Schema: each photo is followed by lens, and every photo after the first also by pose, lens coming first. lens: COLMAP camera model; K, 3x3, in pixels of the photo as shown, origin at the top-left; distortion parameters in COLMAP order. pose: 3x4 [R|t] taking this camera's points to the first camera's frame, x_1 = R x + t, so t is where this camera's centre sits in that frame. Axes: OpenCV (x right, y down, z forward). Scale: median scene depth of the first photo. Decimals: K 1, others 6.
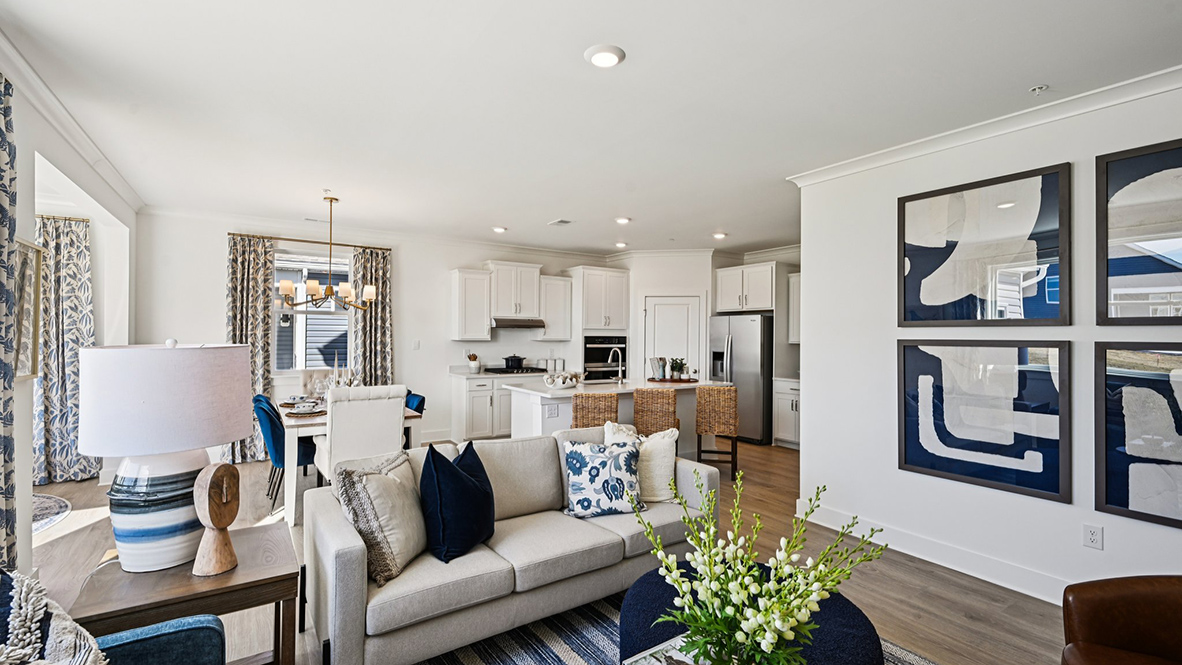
lens RADIAL K [[519.4, 0, 588.8], [0, 519.4, 334.4], [0, 0, 1]] dist [-0.000581, -0.000174]
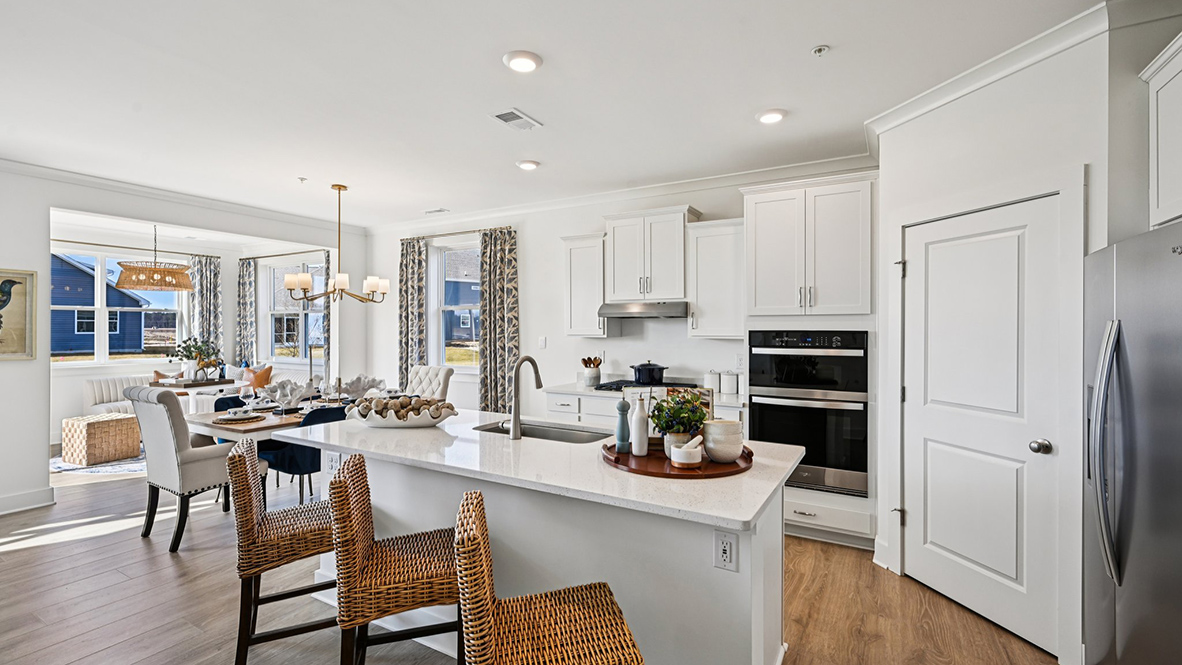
lens RADIAL K [[519.4, 0, 592.7], [0, 519.4, 328.0], [0, 0, 1]] dist [-0.000581, -0.000174]
pose [[0.448517, -0.009647, -0.893722, 0.397846], [0.004760, 0.999953, -0.008405, 0.004714], [0.893762, -0.000485, 0.448542, 0.711240]]
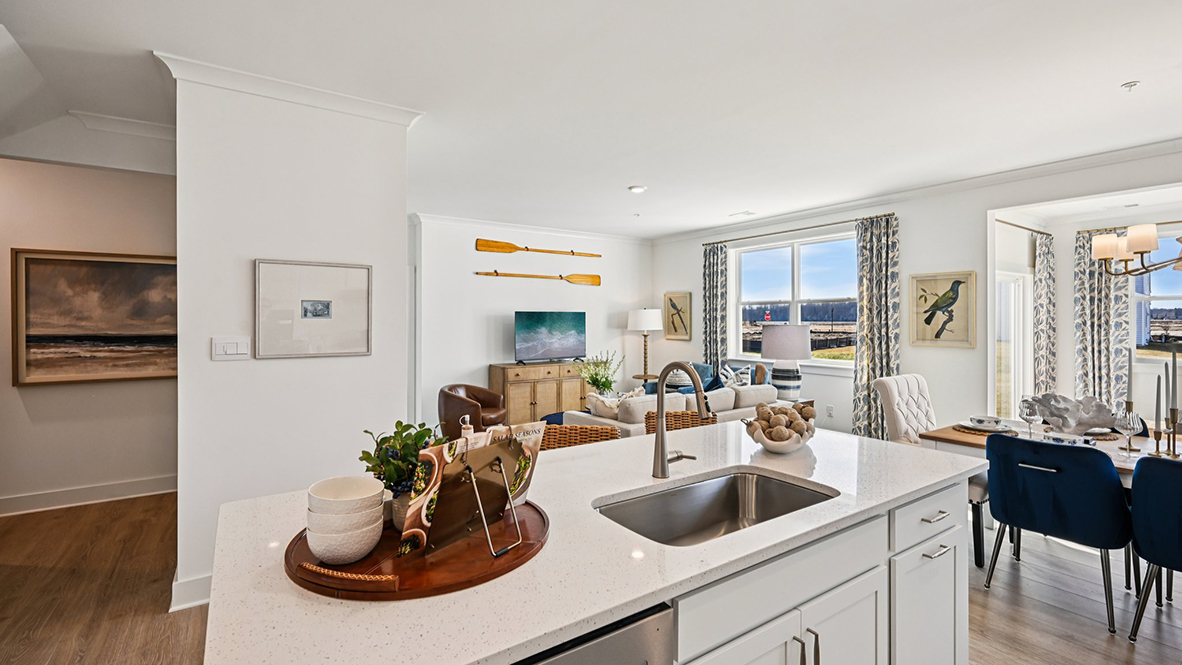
lens RADIAL K [[518.0, 0, 587.5], [0, 518.0, 321.3], [0, 0, 1]] dist [-0.000791, -0.000133]
pose [[-0.999783, -0.009432, -0.018589, 0.096283], [-0.009451, 0.999955, 0.000946, 0.002175], [0.018580, 0.001122, -0.999827, 1.078742]]
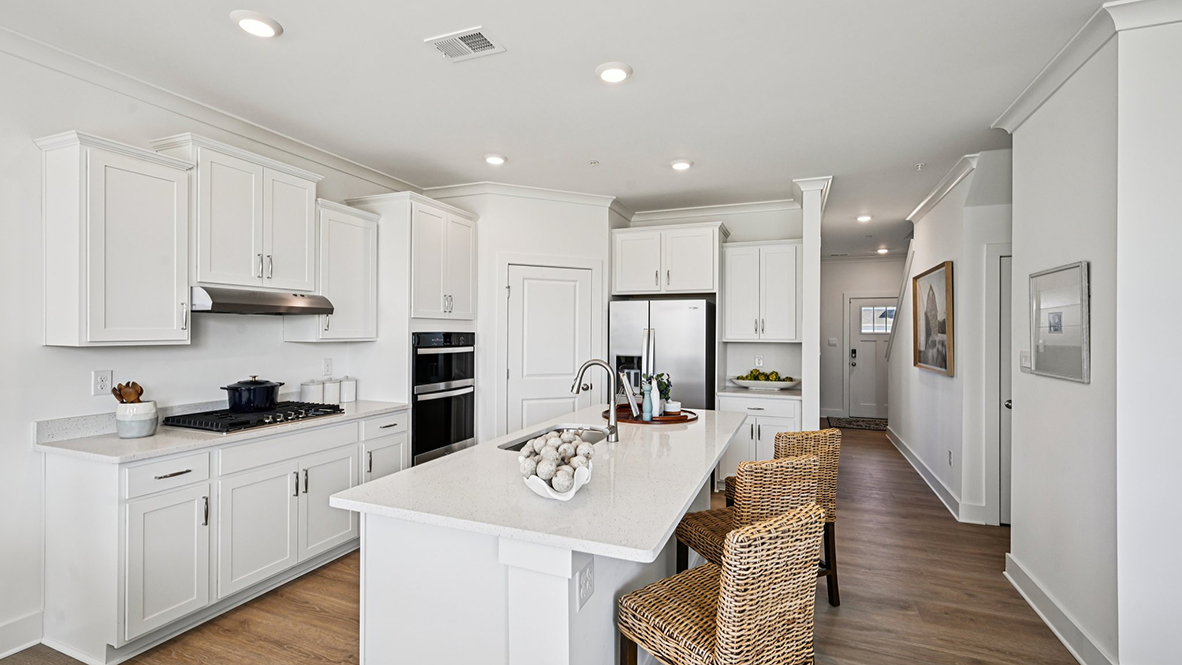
lens RADIAL K [[519.4, 0, 589.4], [0, 519.4, 332.0], [0, 0, 1]] dist [-0.000581, -0.000174]
pose [[0.821477, -0.003683, 0.570230, -0.170640], [-0.000023, 0.999979, 0.006492, -0.000281], [-0.570242, -0.005346, 0.821460, 0.535471]]
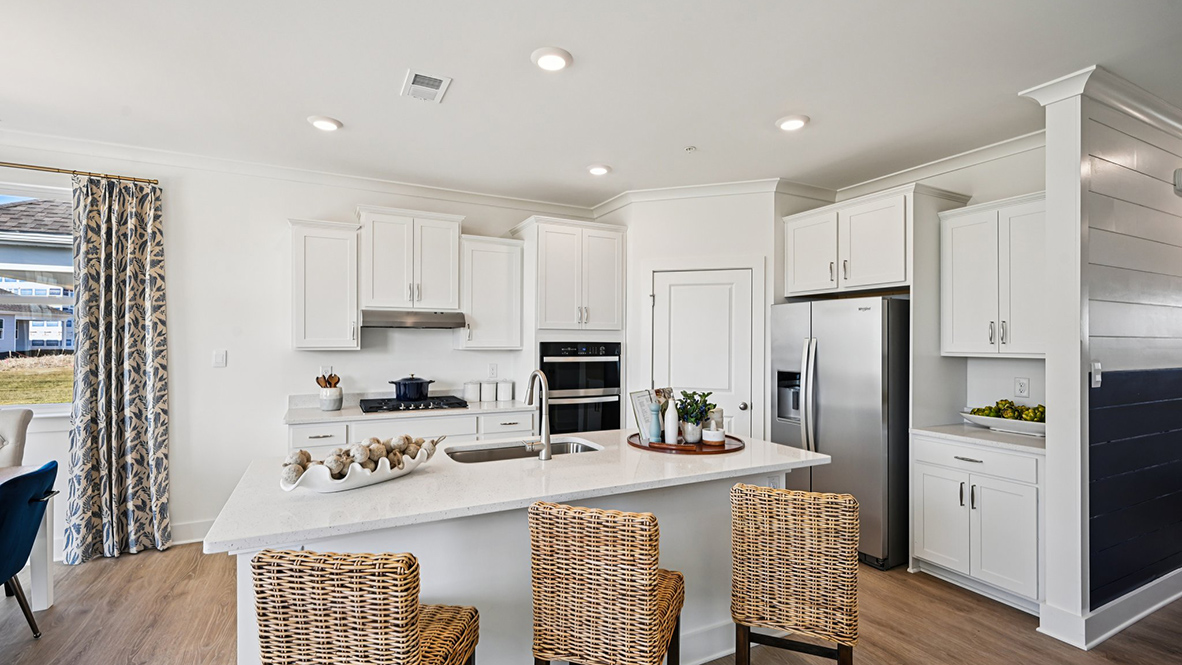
lens RADIAL K [[519.4, 0, 586.4], [0, 519.4, 338.8], [0, 0, 1]] dist [-0.000581, -0.000174]
pose [[0.993352, -0.003523, -0.115060, 0.115890], [0.003246, 0.999991, -0.002593, 0.001700], [0.115068, 0.002202, 0.993355, 0.493750]]
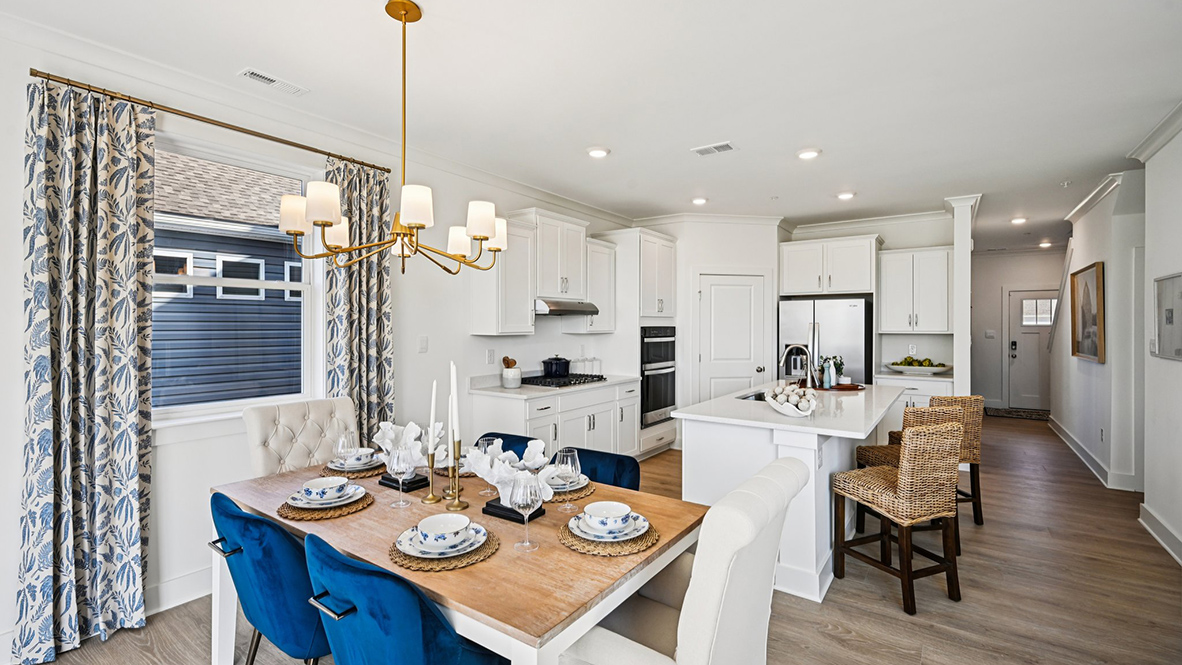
lens RADIAL K [[518.0, 0, 588.5], [0, 518.0, 326.8], [0, 0, 1]] dist [-0.000791, -0.000133]
pose [[0.931043, -0.008816, 0.364802, -0.368688], [0.006584, 0.999951, 0.007360, -0.002315], [-0.364849, -0.004450, 0.931056, 0.398450]]
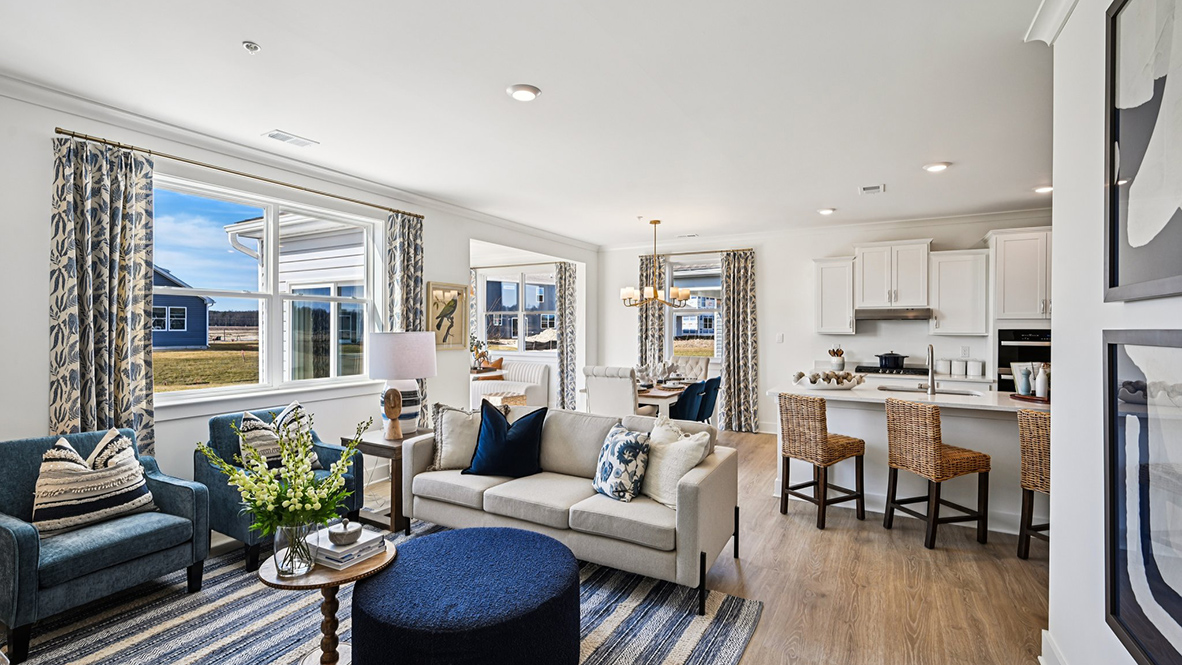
lens RADIAL K [[519.4, 0, 591.3], [0, 519.4, 329.3], [0, 0, 1]] dist [-0.000581, -0.000174]
pose [[0.451980, -0.003577, -0.892021, 0.407095], [0.002036, 0.999993, -0.002978, 0.004669], [0.892026, -0.000470, 0.451984, 0.206266]]
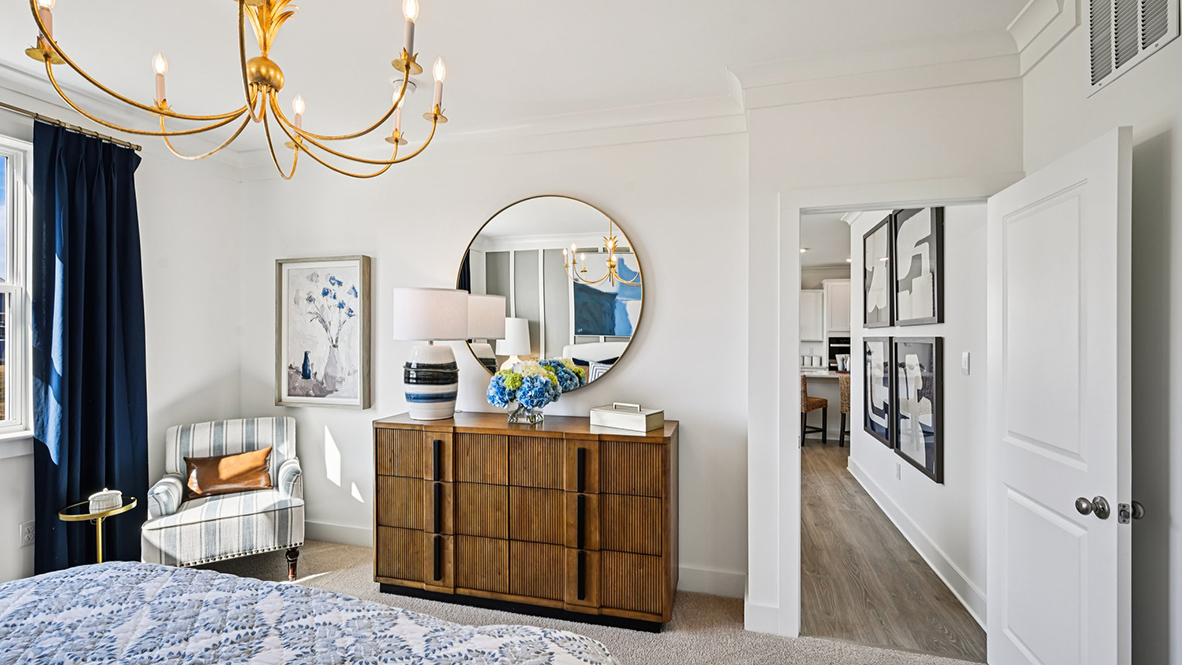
lens RADIAL K [[519.4, 0, 596.9], [0, 519.4, 336.3], [0, 0, 1]] dist [-0.000581, -0.000174]
pose [[0.662555, -0.009291, -0.748955, 0.597714], [0.006422, 0.999957, -0.006723, 0.006085], [0.748985, -0.000356, 0.662587, -0.237251]]
